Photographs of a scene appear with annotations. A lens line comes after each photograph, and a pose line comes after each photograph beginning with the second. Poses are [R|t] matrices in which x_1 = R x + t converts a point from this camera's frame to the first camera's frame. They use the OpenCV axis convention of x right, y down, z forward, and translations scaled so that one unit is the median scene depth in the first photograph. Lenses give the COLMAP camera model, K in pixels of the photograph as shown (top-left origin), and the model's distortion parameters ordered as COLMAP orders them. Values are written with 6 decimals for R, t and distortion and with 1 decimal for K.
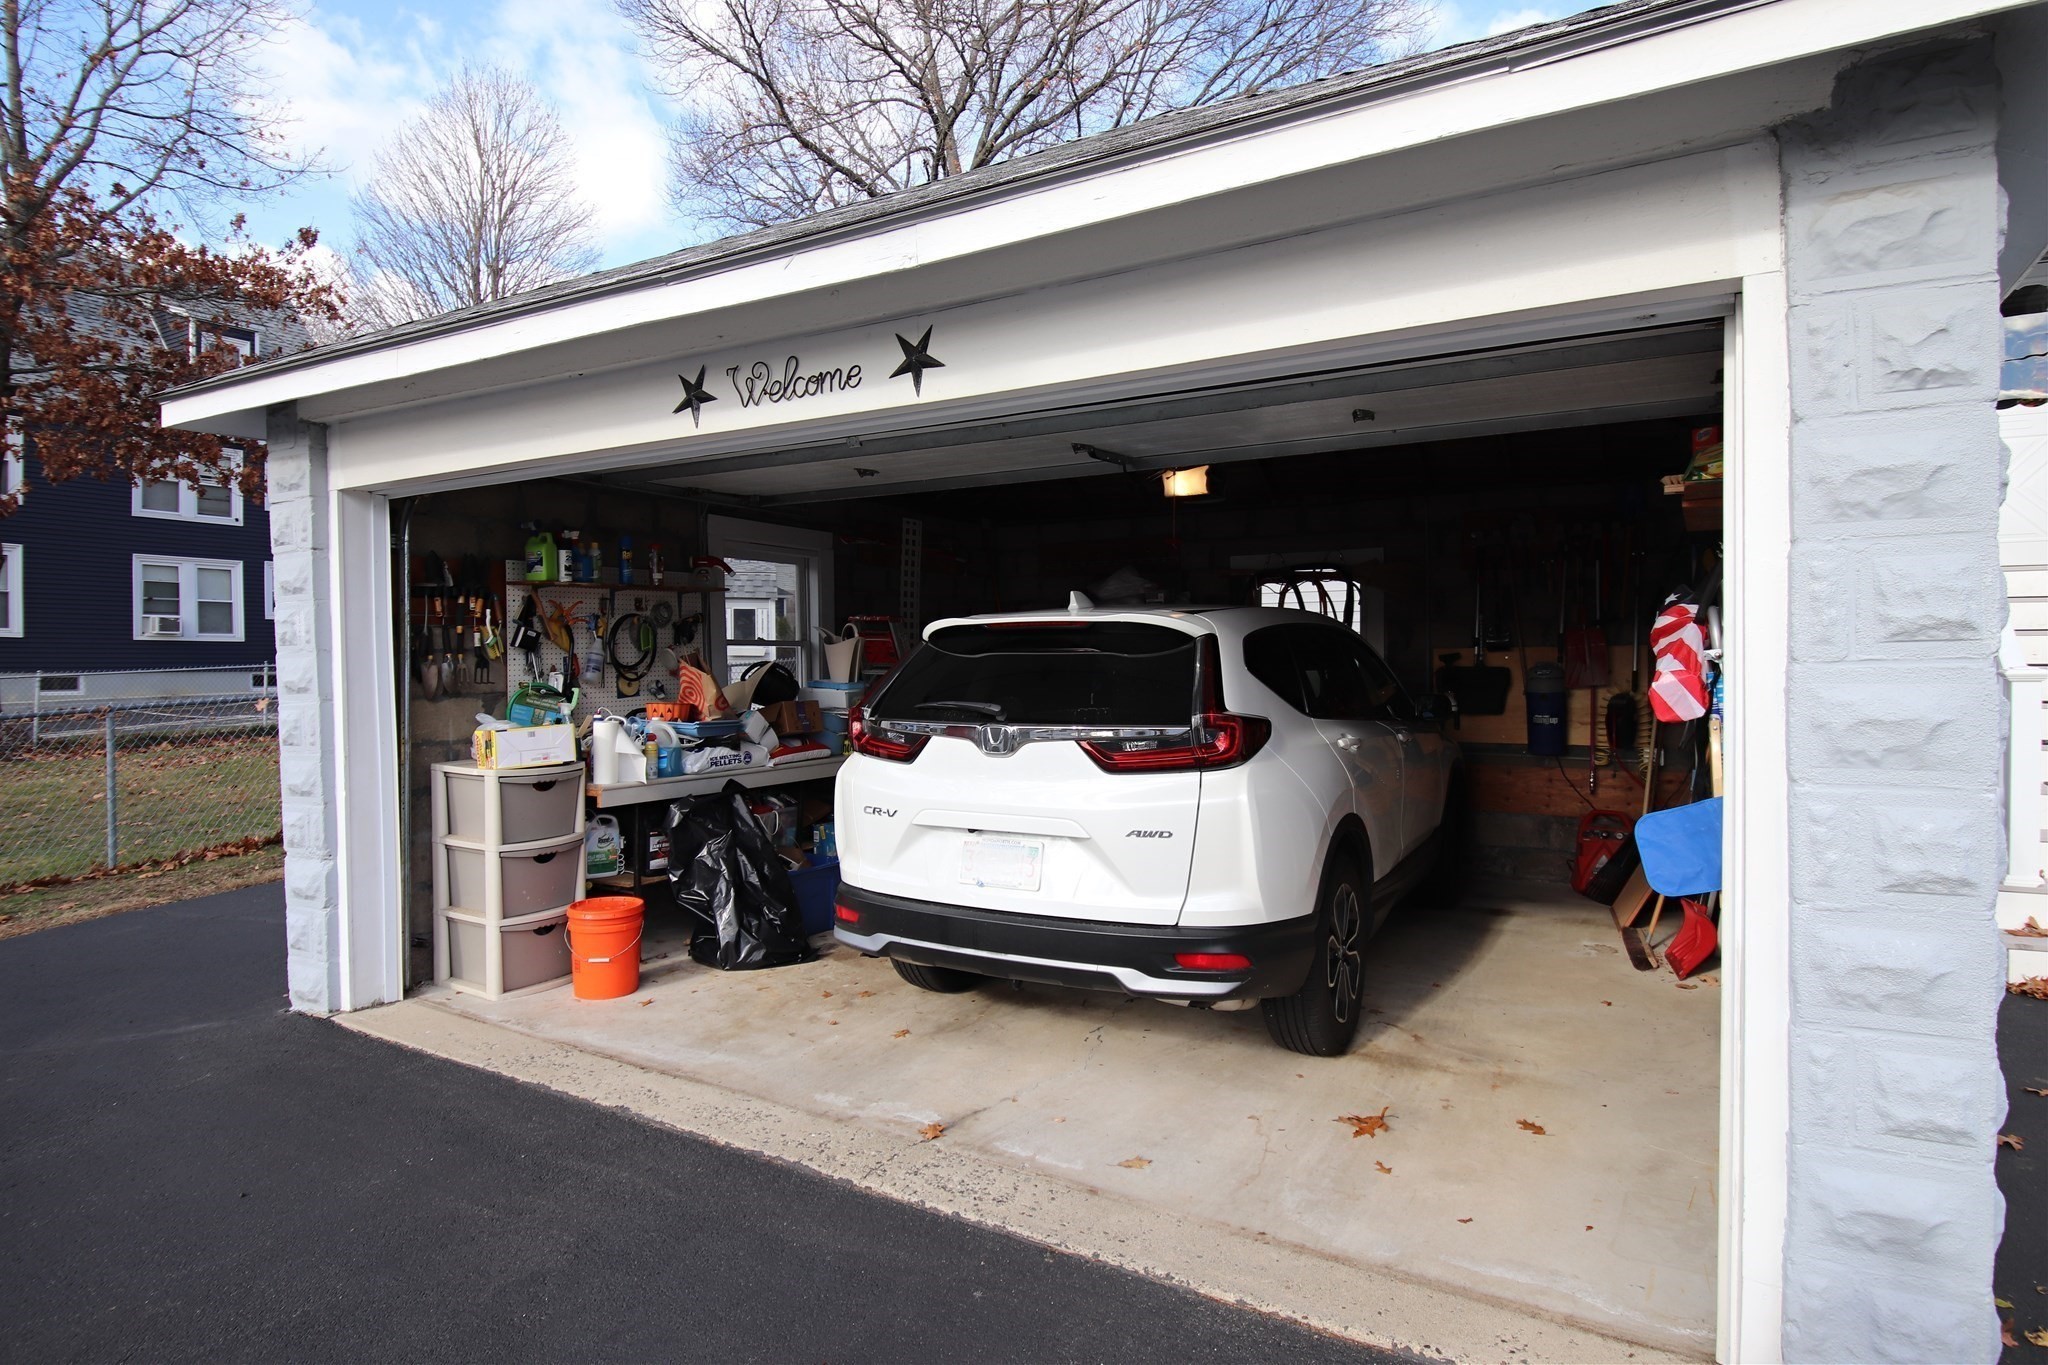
lens RADIAL K [[1124.4, 0, 1012.8], [0, 1124.4, 687.7], [0, 0, 1]] dist [0.001606, -0.018546]
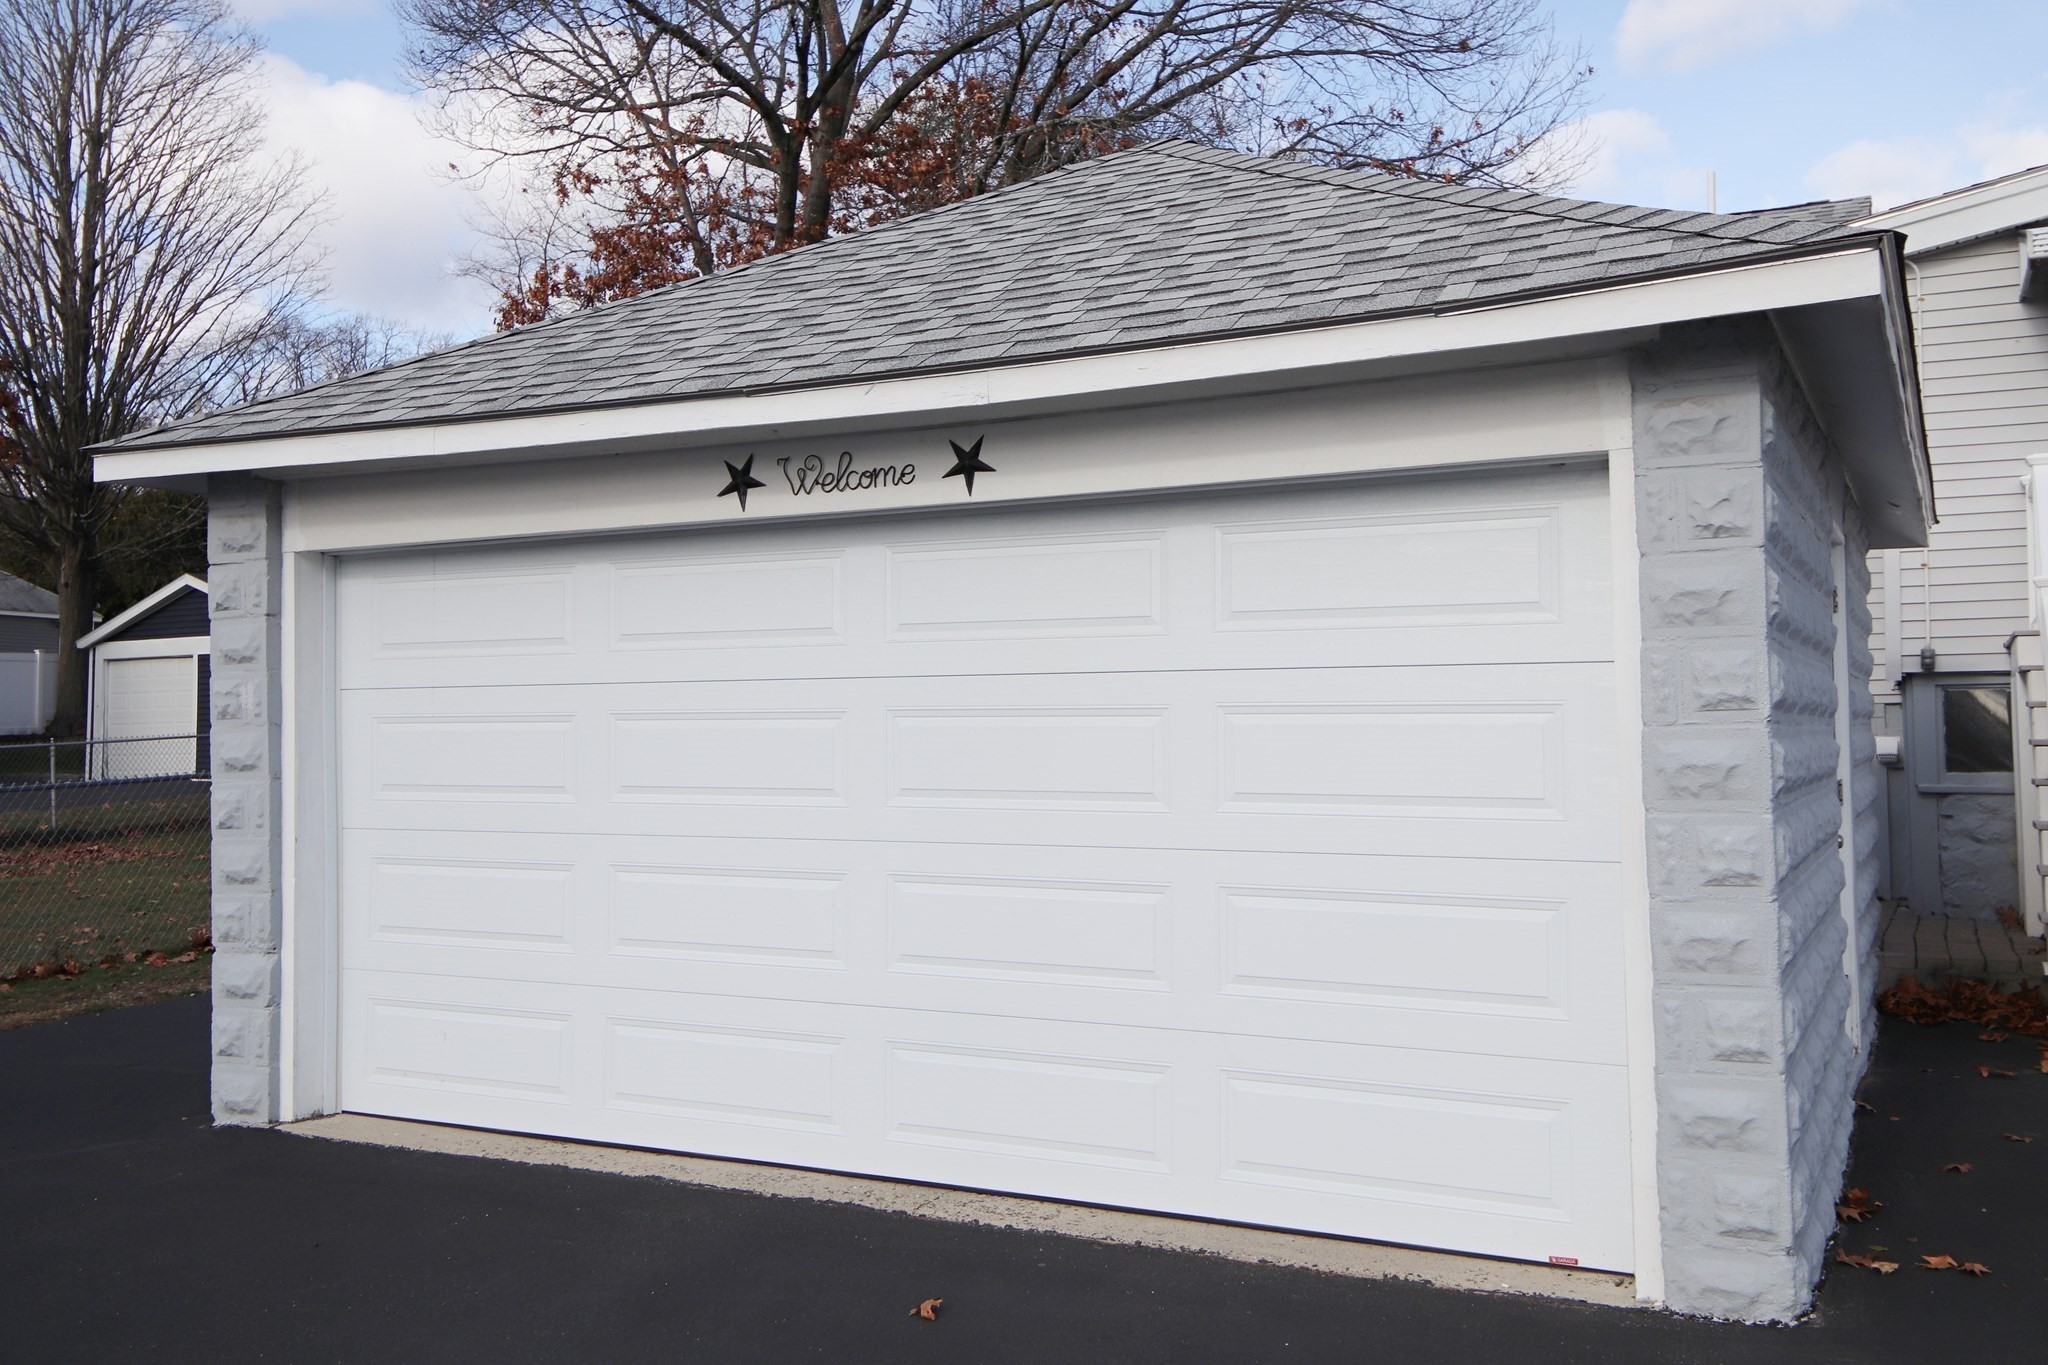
lens RADIAL K [[1882.1, 0, 1024.0], [0, 1882.1, 682.5], [0, 0, 1]] dist [0.031052, -0.003370]
pose [[0.996722, -0.000507, 0.080900, -0.268403], [0.005258, 0.998272, -0.058526, 0.057082], [-0.080730, 0.058759, 0.995002, -1.281442]]
